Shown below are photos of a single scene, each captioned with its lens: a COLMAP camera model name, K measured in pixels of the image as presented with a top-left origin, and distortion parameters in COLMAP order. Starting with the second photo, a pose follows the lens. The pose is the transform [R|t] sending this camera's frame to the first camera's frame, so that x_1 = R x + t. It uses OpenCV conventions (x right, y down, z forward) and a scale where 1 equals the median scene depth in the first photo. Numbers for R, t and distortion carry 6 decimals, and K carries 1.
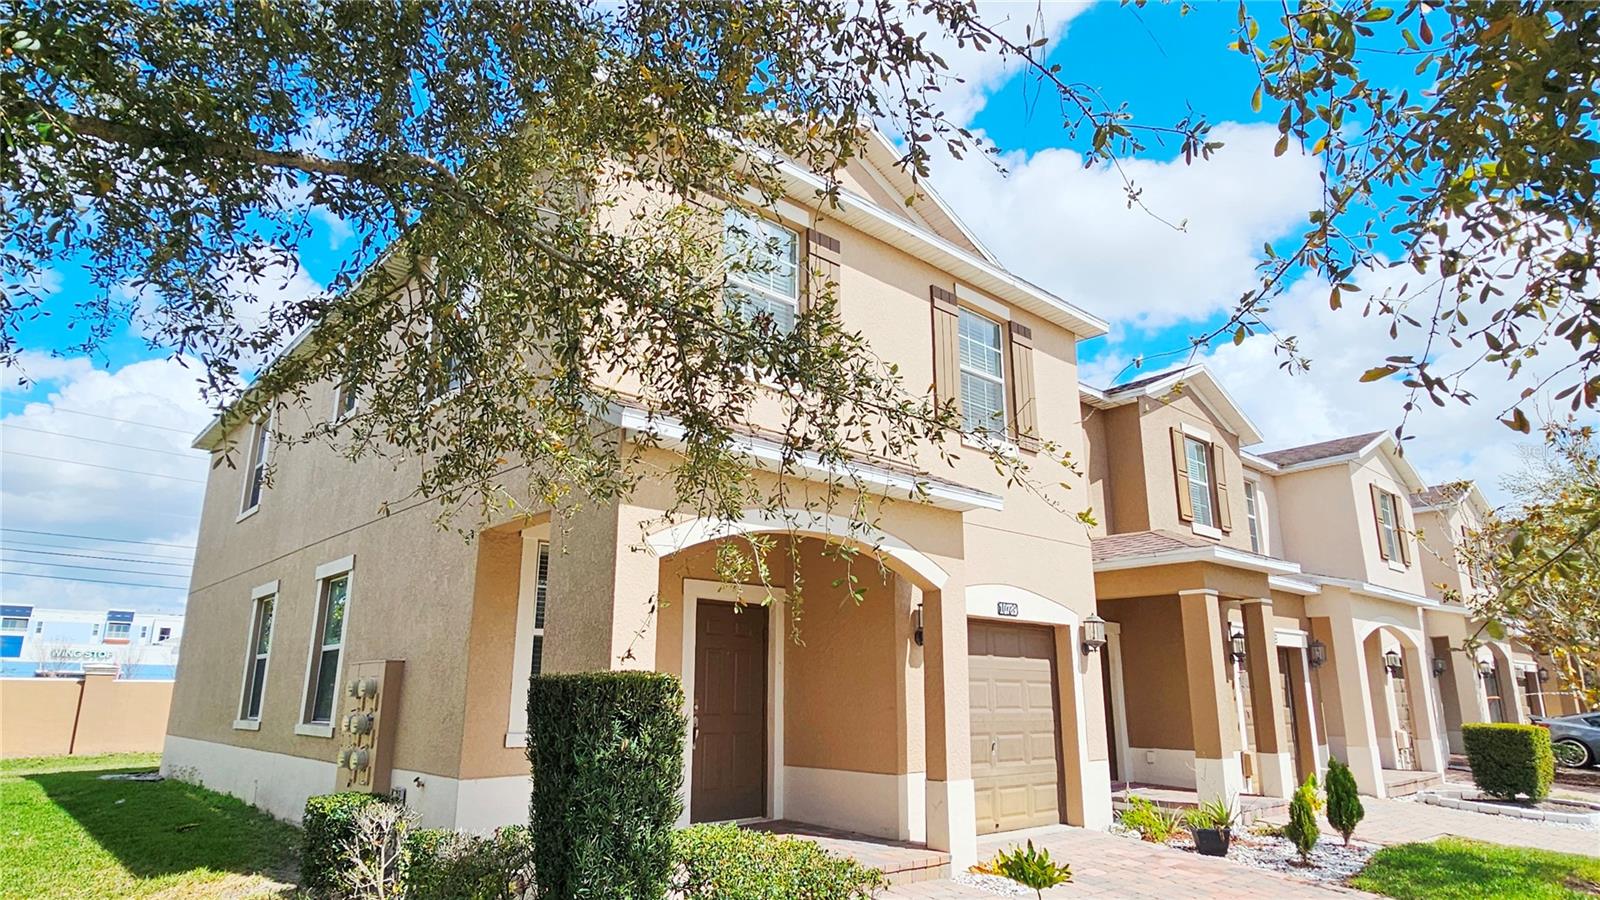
lens RADIAL K [[891.6, 0, 800.8], [0, 891.6, 450.3], [0, 0, 1]] dist [-0.000645, 0.000068]
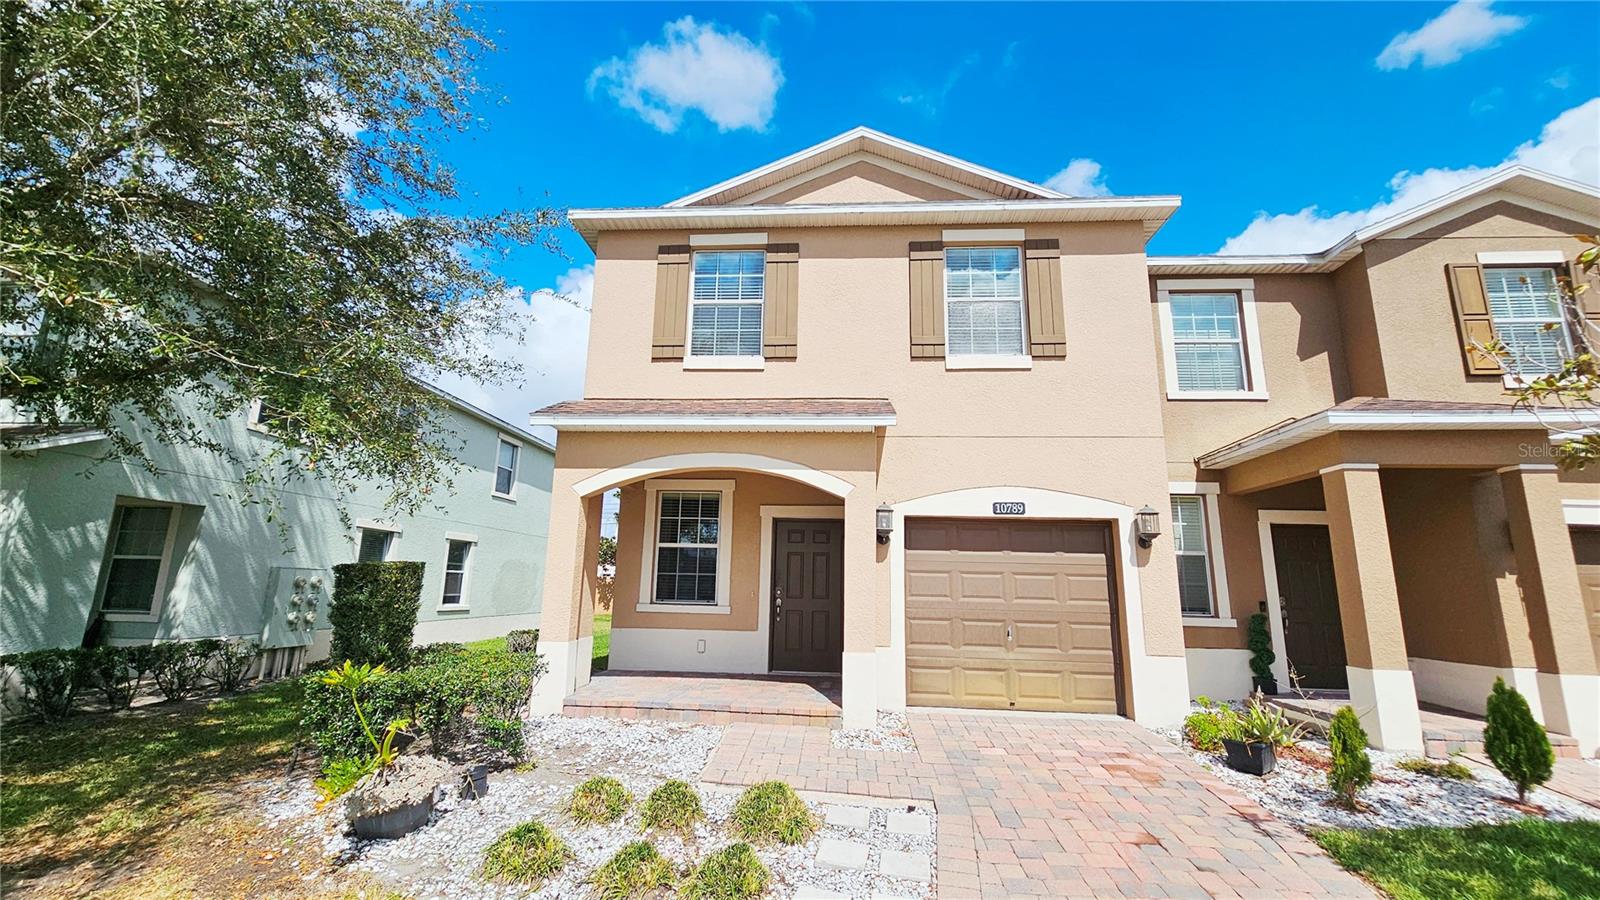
lens RADIAL K [[660.0, 0, 800.9], [0, 660.0, 444.8], [0, 0, 1]] dist [0.003140, 0.000478]
pose [[0.693383, -0.151098, -0.704549, 0.610147], [0.168109, 0.984707, -0.045736, 0.092893], [0.700685, -0.086729, 0.708180, 0.249542]]
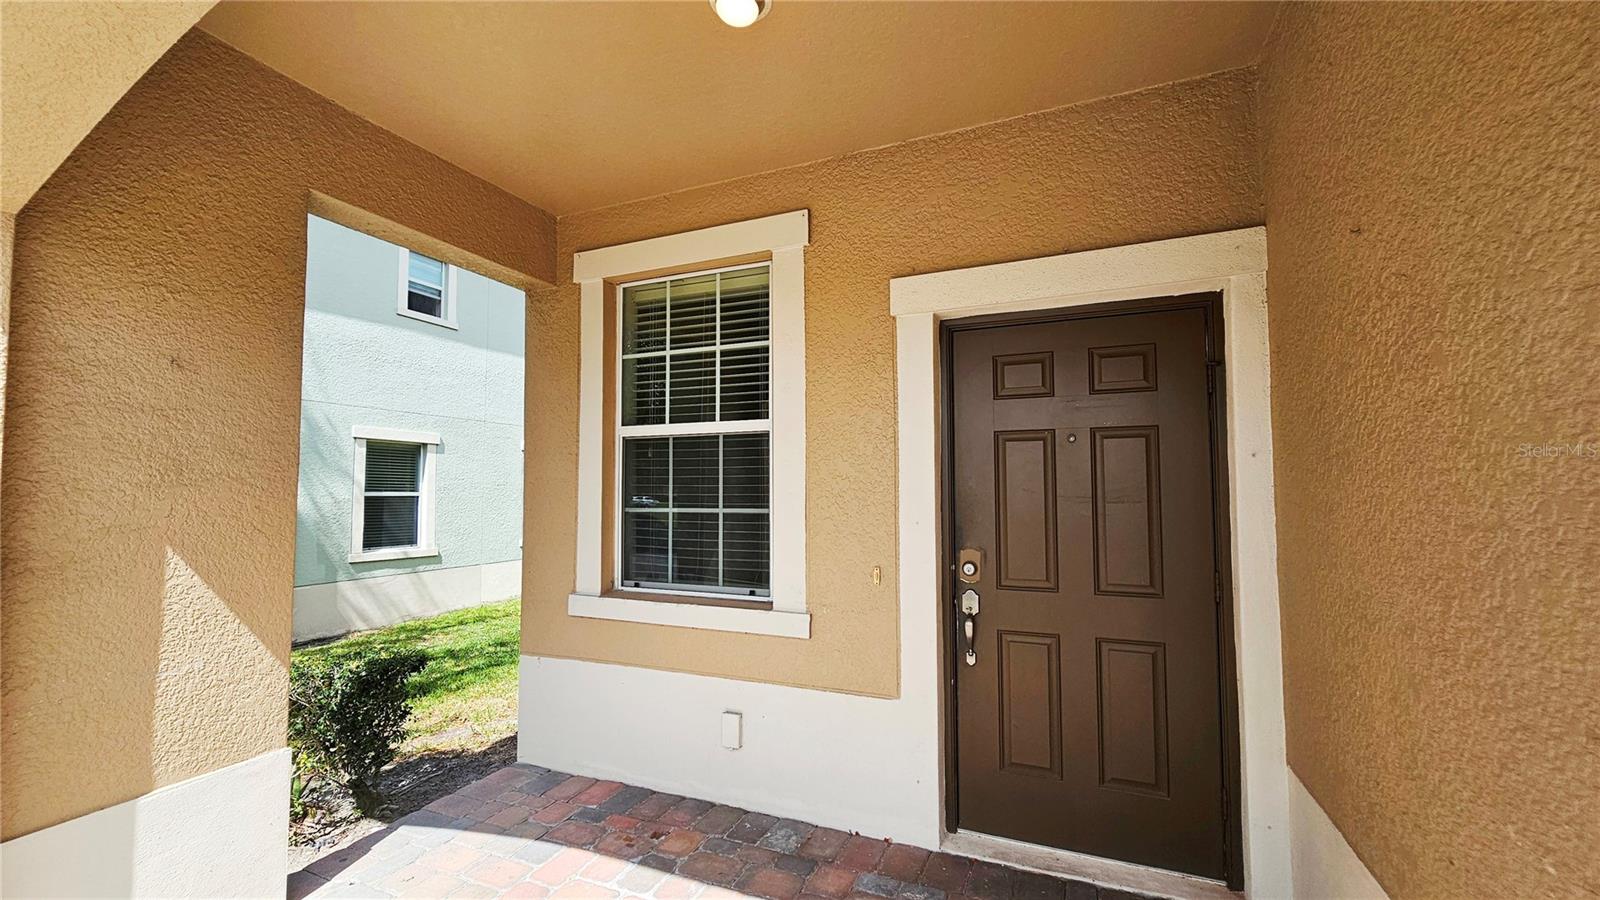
lens RADIAL K [[660.0, 0, 803.2], [0, 660.0, 458.1], [0, 0, 1]] dist [0.003140, 0.000478]
pose [[0.425265, -0.059589, -0.903105, 0.118157], [0.234536, 0.971001, 0.046372, 0.177525], [0.874152, -0.231531, 0.426909, 0.706088]]
